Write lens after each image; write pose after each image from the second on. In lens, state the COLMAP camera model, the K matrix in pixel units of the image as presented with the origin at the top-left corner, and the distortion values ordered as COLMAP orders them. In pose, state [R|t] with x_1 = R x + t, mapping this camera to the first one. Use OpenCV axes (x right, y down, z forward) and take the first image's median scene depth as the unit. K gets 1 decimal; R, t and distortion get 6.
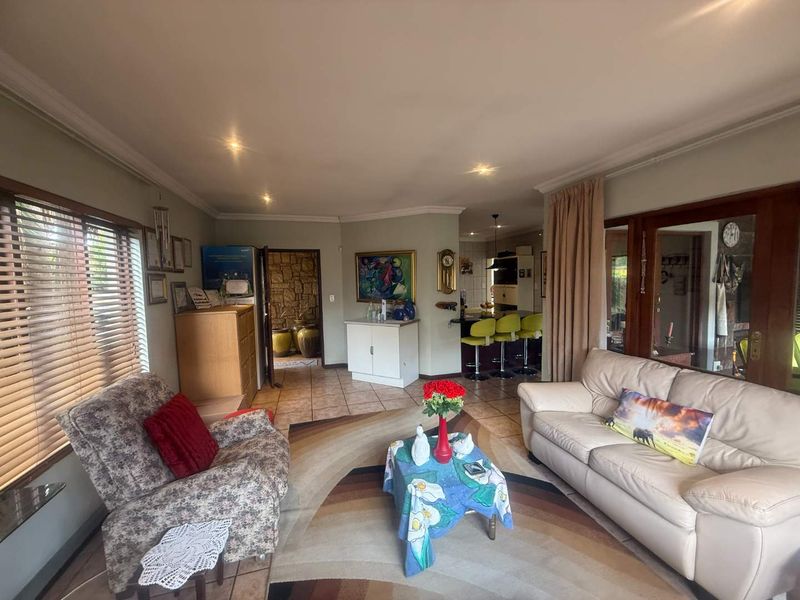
lens RADIAL K [[317.5, 0, 397.4], [0, 317.5, 300.2], [0, 0, 1]] dist [-0.000472, -0.000090]
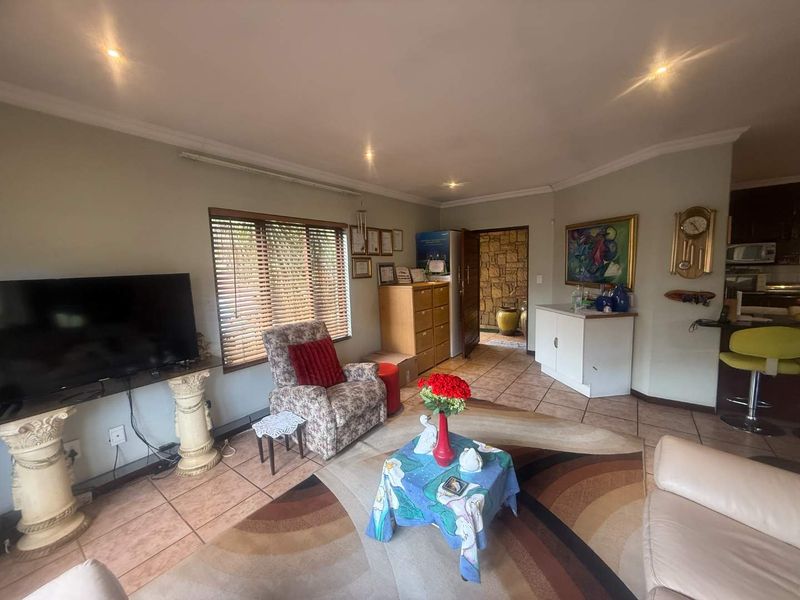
lens RADIAL K [[317.5, 0, 397.4], [0, 317.5, 300.2], [0, 0, 1]] dist [-0.000472, -0.000090]
pose [[0.604828, 0.087011, -0.791588, 0.315500], [-0.033992, 0.995928, 0.083499, -0.009625], [0.795630, -0.023595, 0.605323, 0.156353]]
